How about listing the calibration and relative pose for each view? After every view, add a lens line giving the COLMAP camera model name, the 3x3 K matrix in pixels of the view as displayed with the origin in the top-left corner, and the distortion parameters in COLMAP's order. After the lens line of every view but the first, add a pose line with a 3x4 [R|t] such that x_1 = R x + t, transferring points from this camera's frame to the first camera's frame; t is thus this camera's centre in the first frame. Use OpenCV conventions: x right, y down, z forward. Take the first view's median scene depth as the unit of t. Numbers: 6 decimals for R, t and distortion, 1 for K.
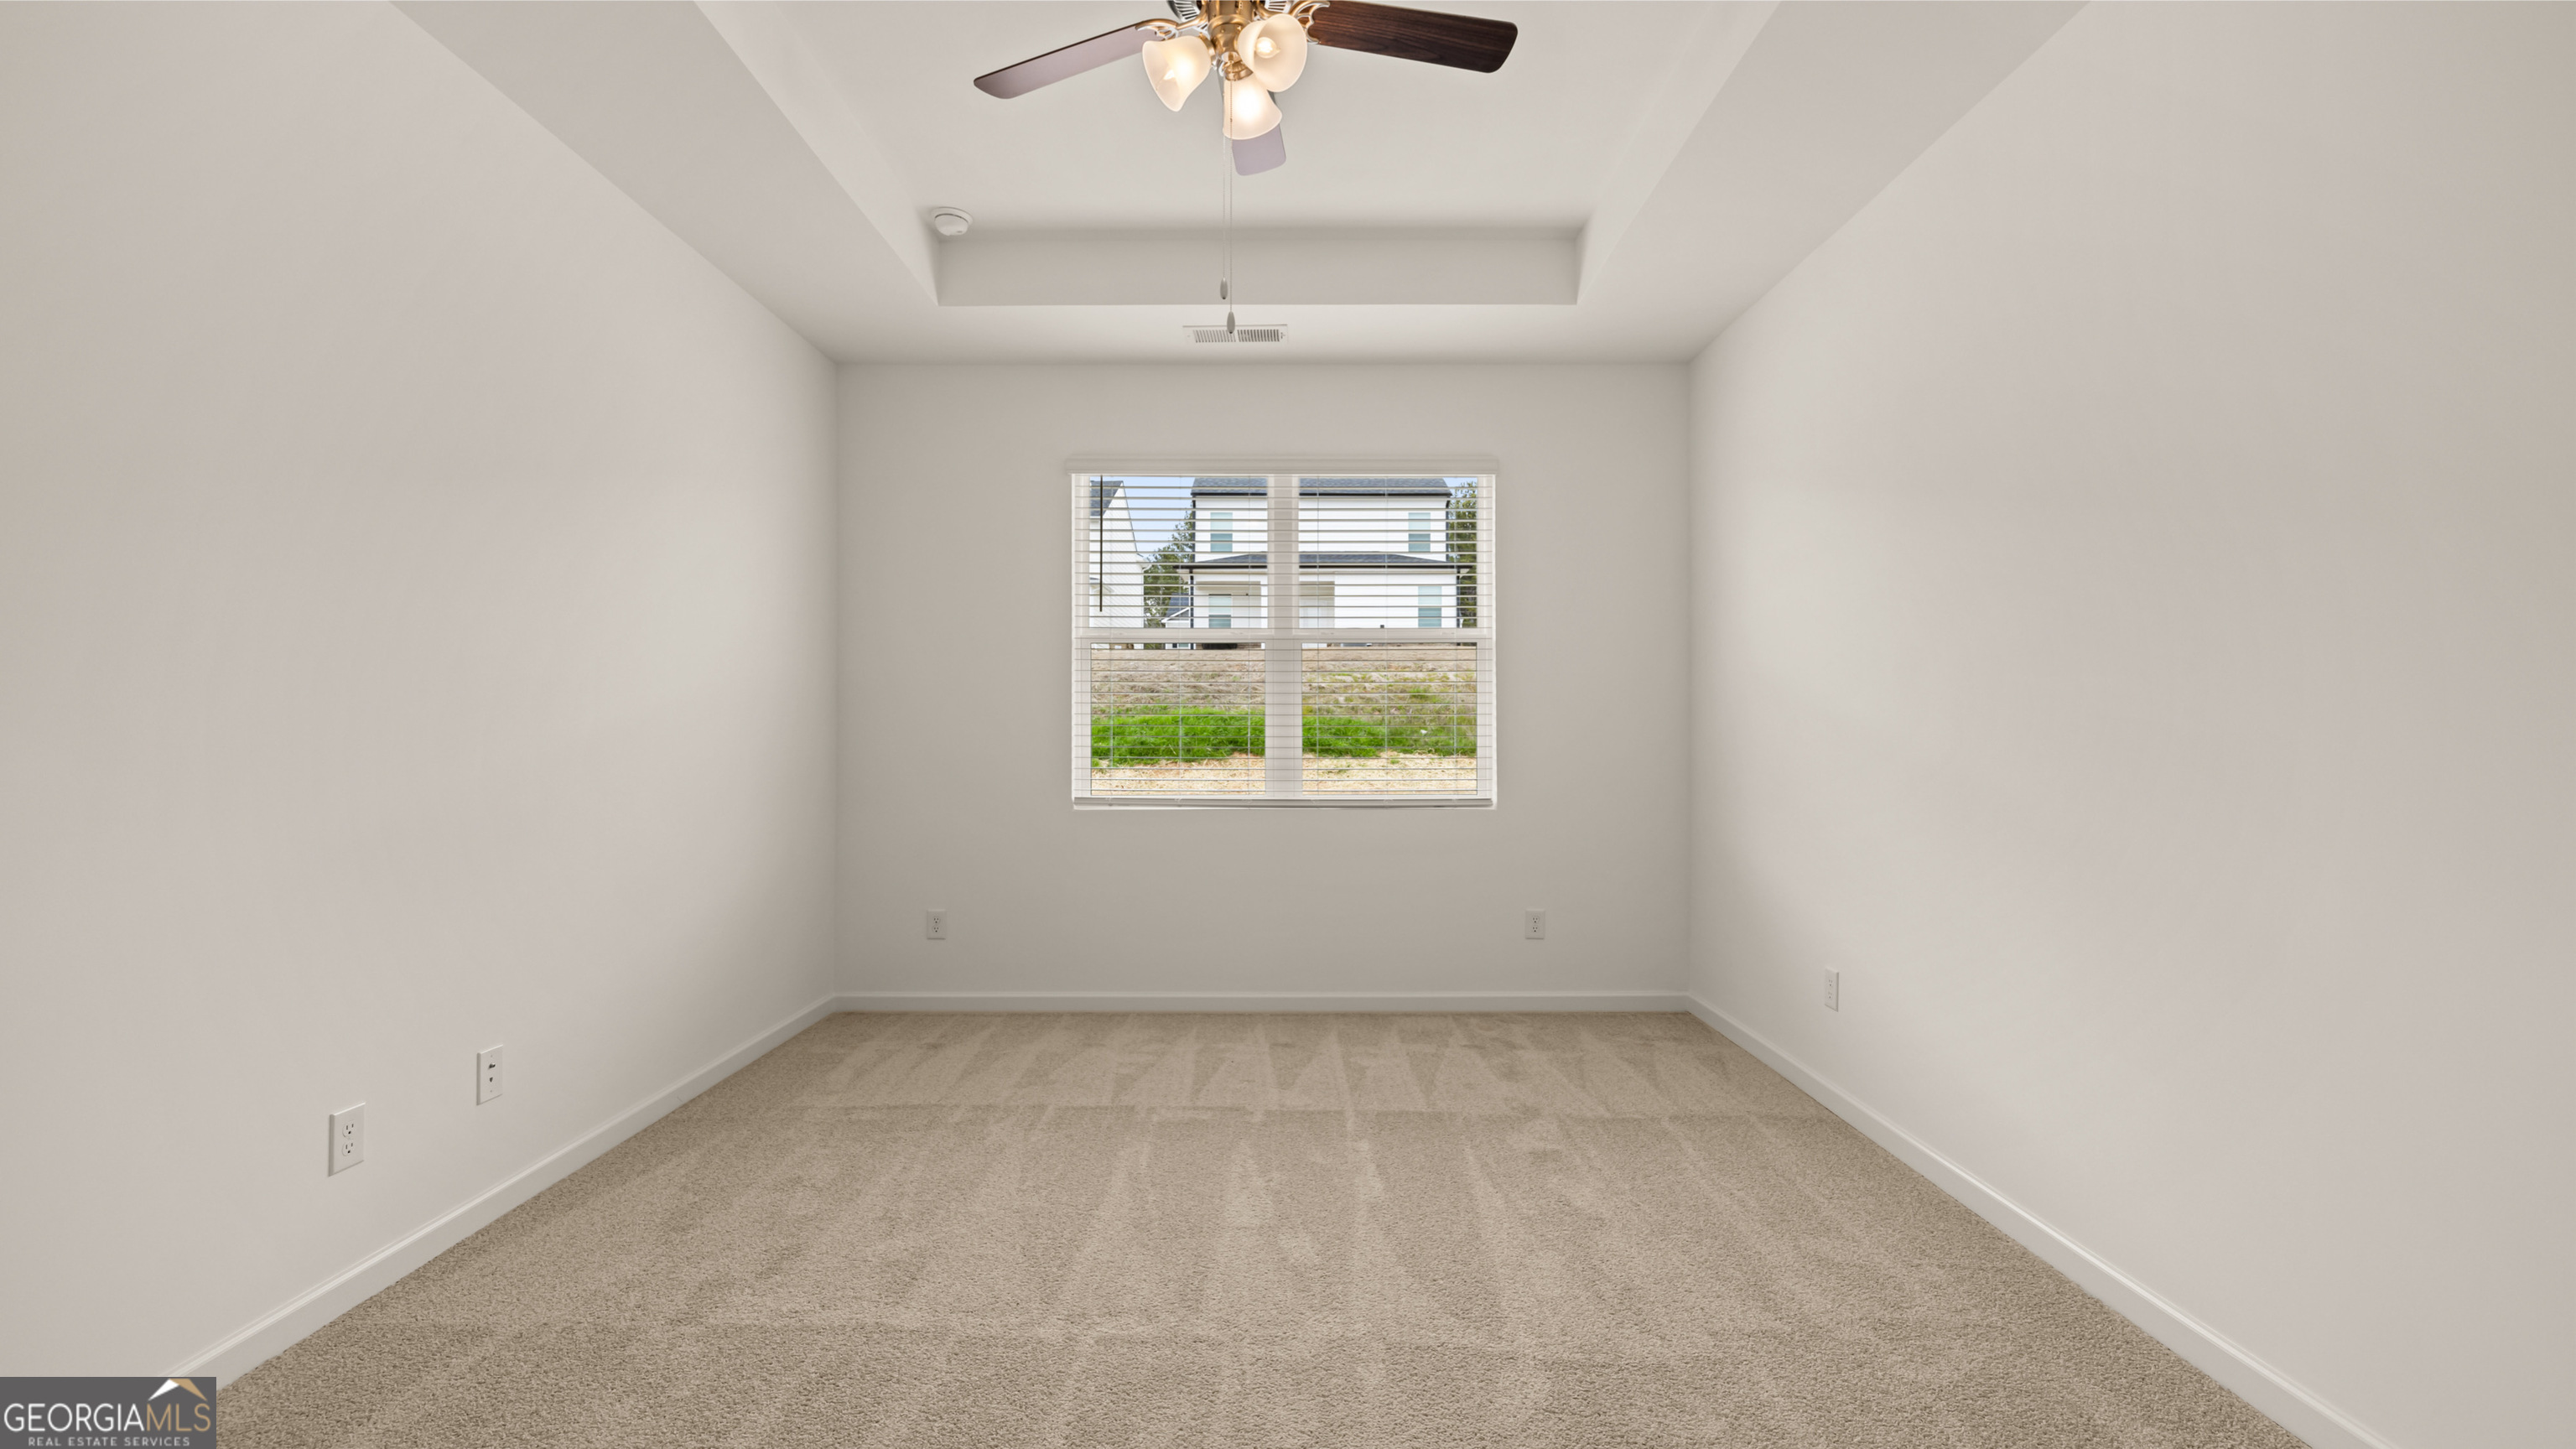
lens RADIAL K [[1073.0, 0, 1285.4], [0, 1073.0, 724.4], [0, 0, 1]] dist [-0.000617, -0.000391]
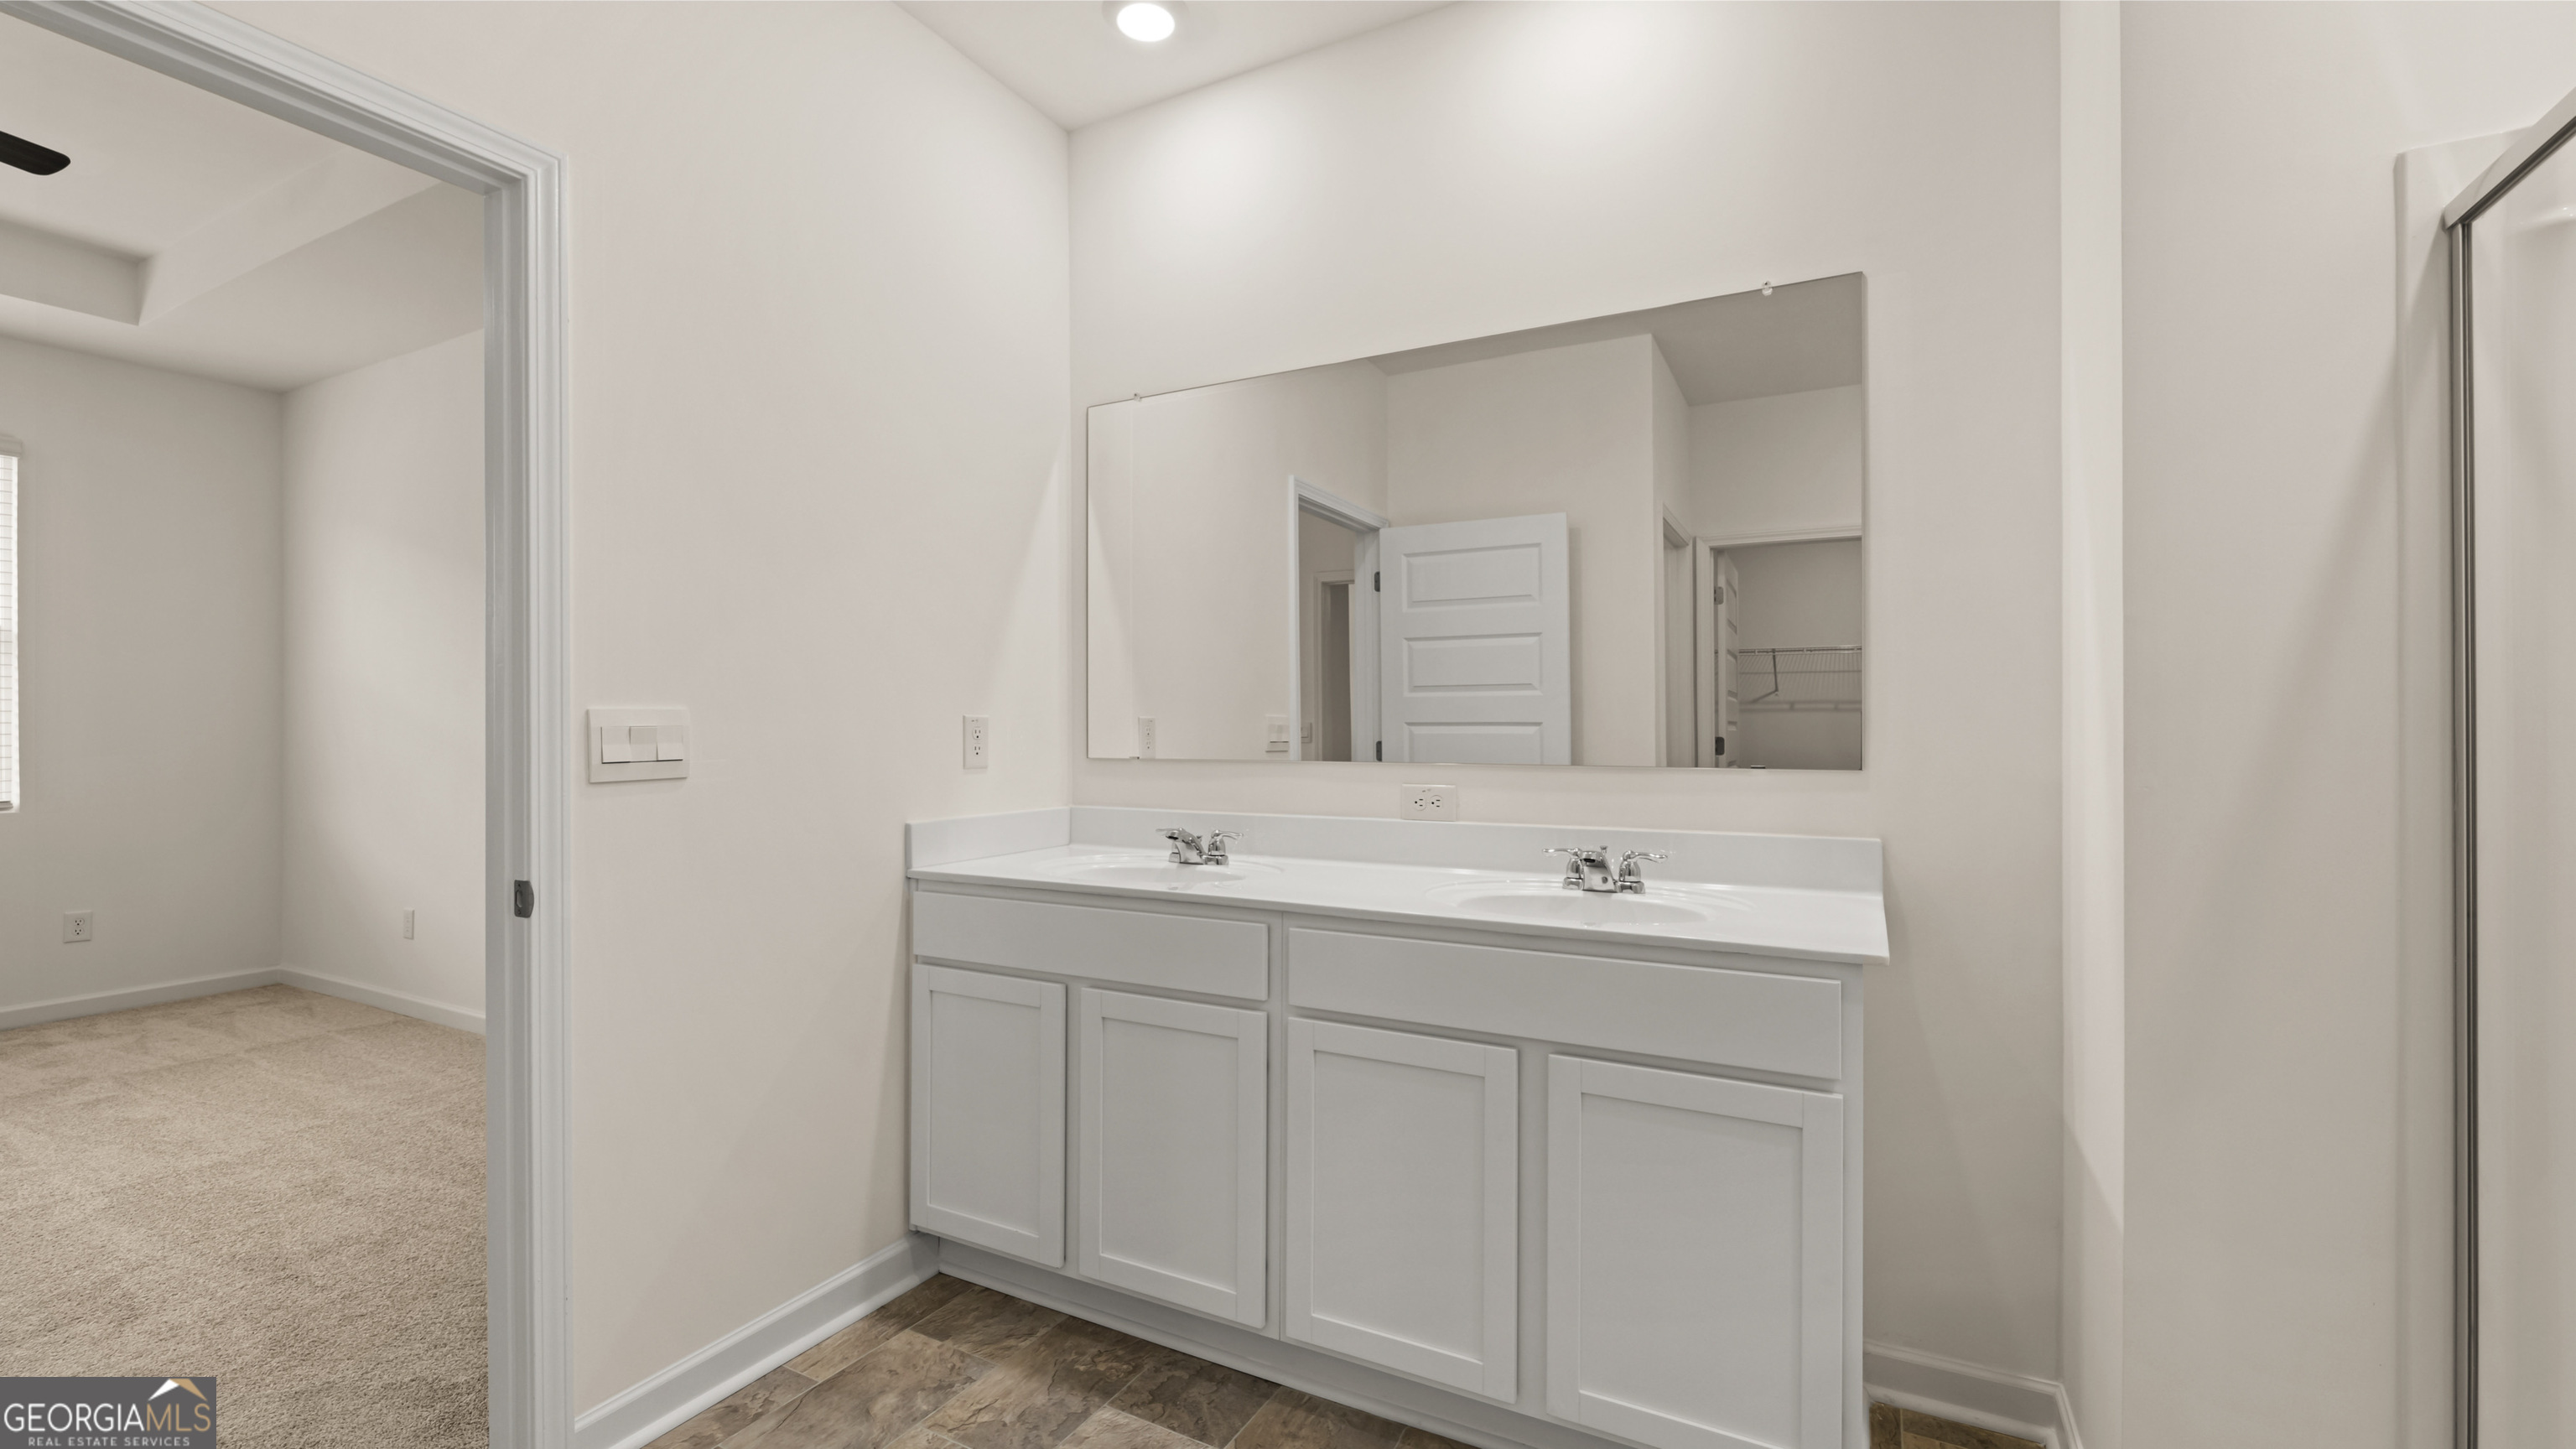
lens RADIAL K [[1073.0, 0, 1285.4], [0, 1073.0, 724.4], [0, 0, 1]] dist [-0.000617, -0.000391]
pose [[0.468270, 0.001507, 0.883584, -0.136071], [-0.005651, 0.999983, 0.001289, -0.007132], [-0.883567, -0.005597, 0.468271, -0.506548]]
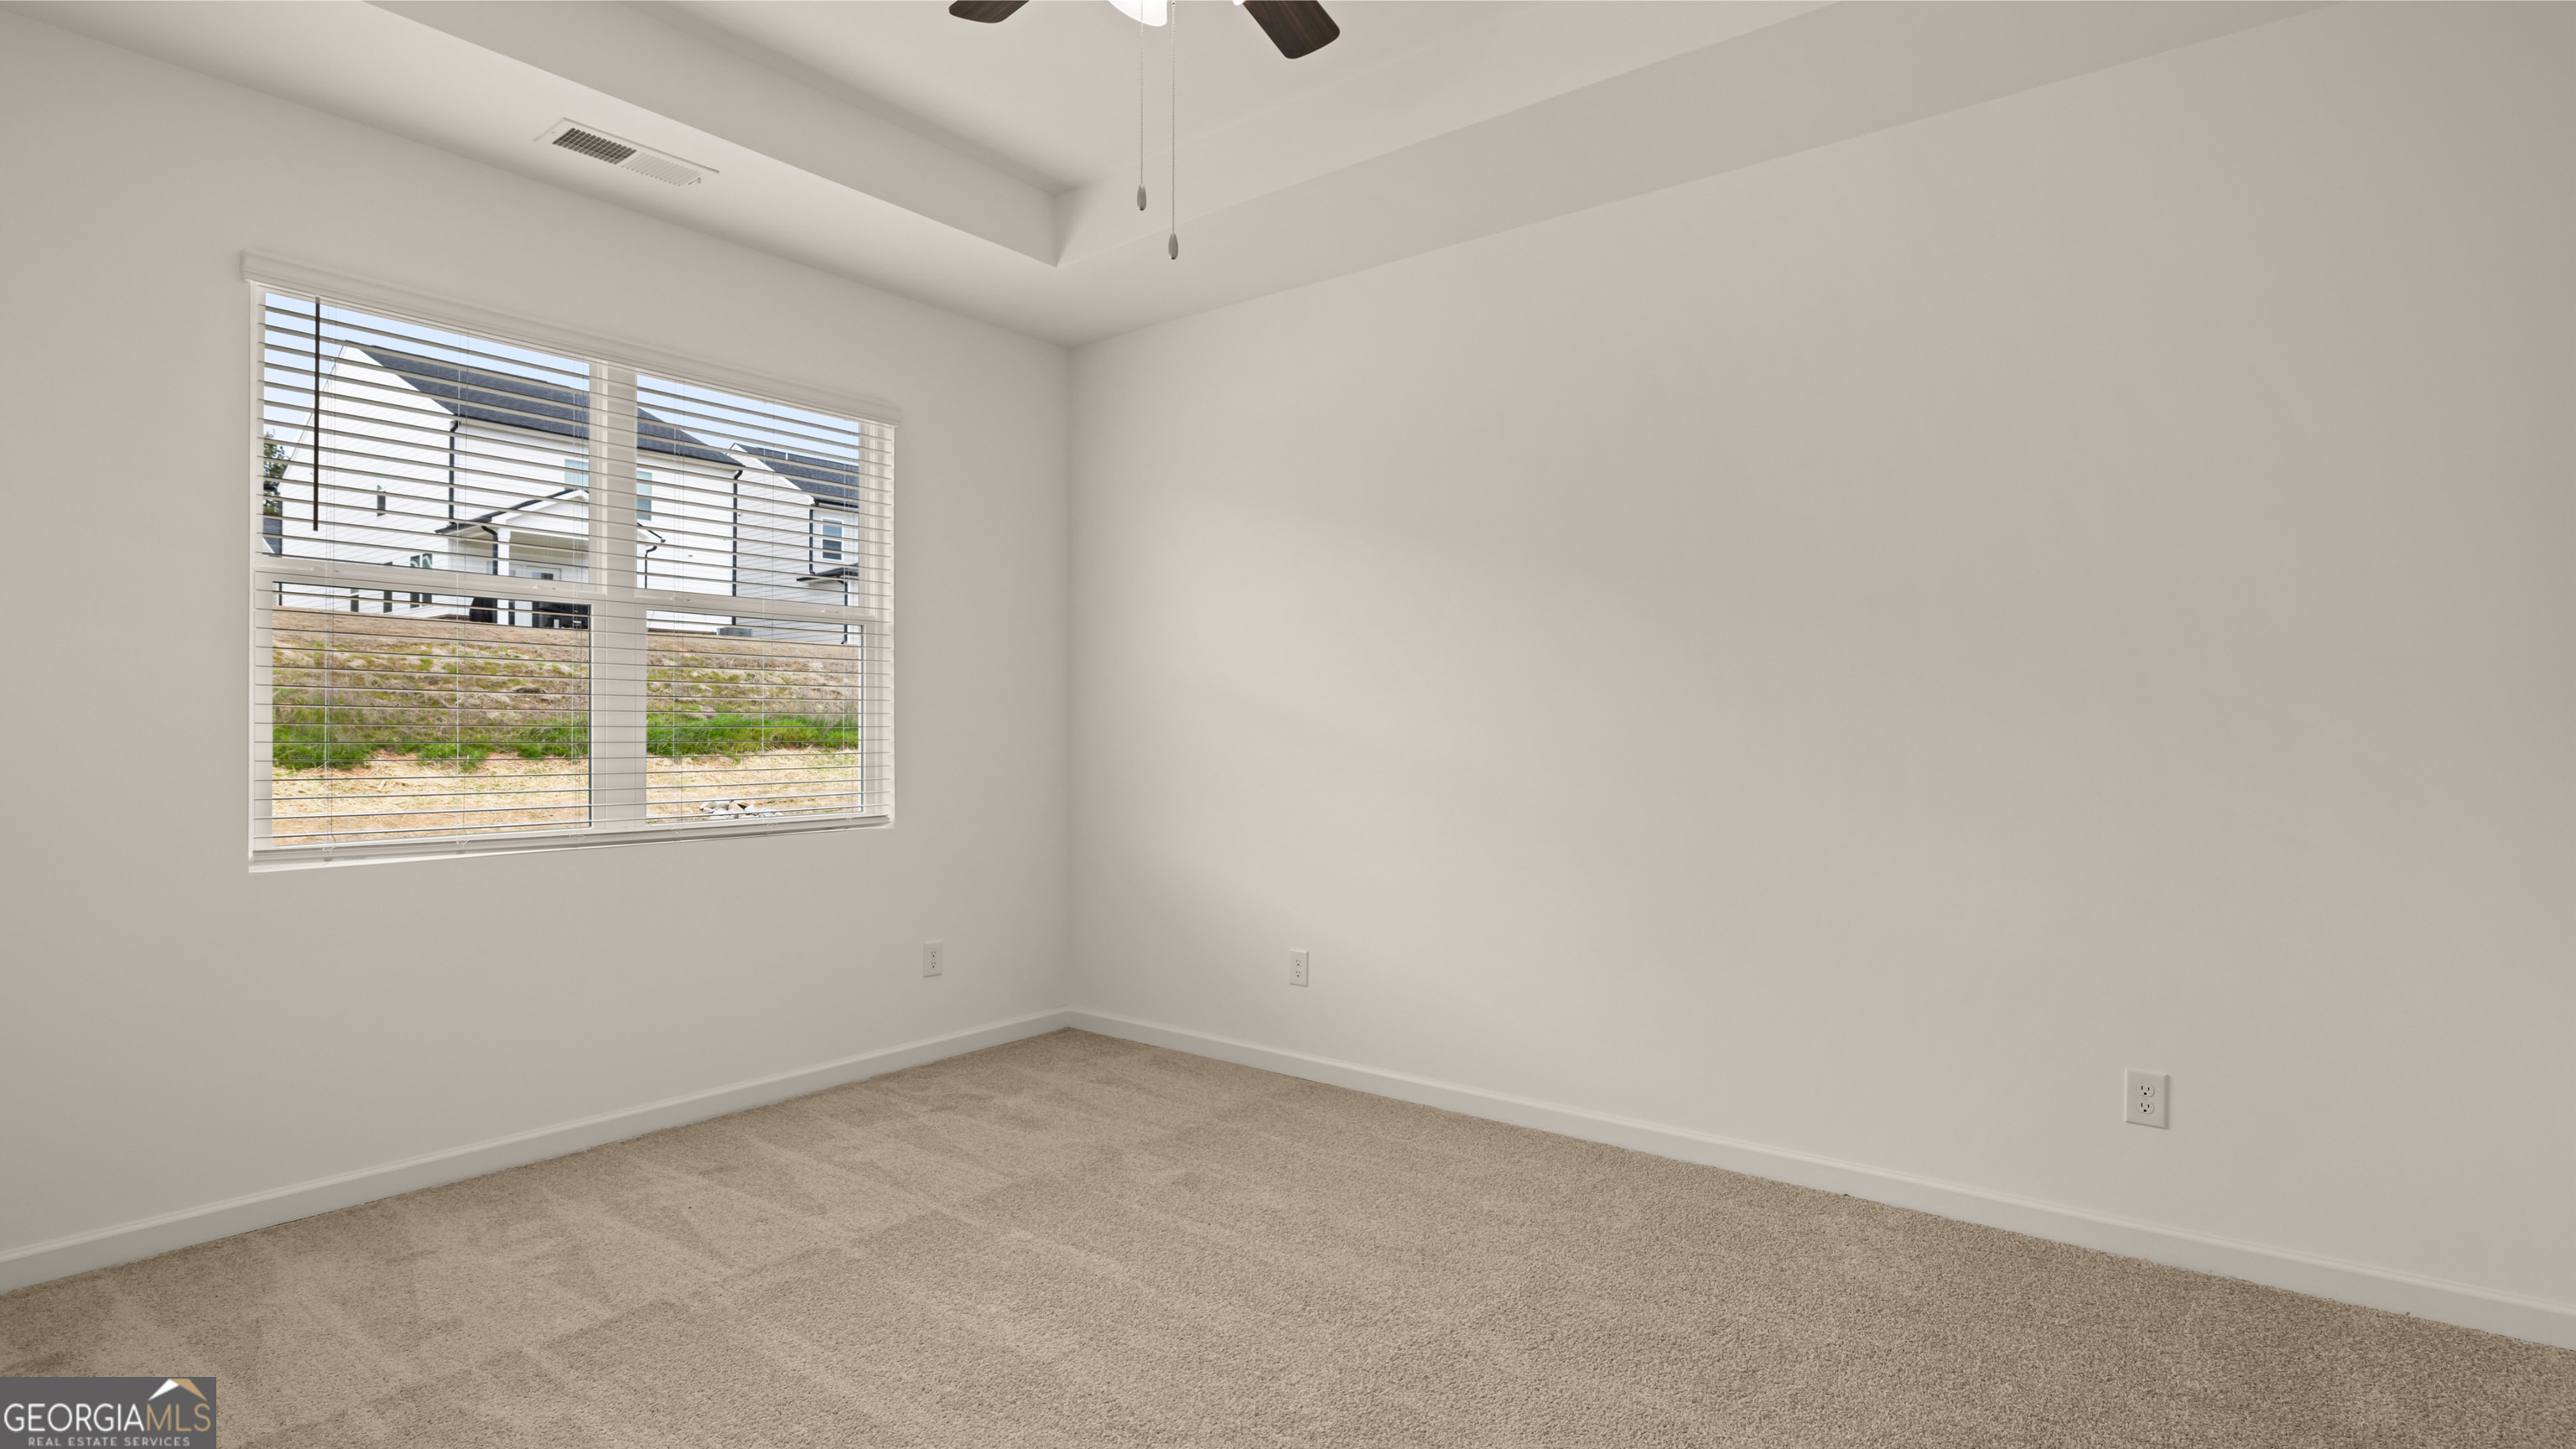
lens RADIAL K [[1254.1, 0, 1283.6], [0, 1254.1, 731.0], [0, 0, 1]] dist [-0.001439, -0.000255]
pose [[0.614029, 0.000130, 0.789283, -0.458116], [-0.009039, 0.999936, 0.006867, -0.006537], [-0.789232, -0.011351, 0.613991, 0.194199]]
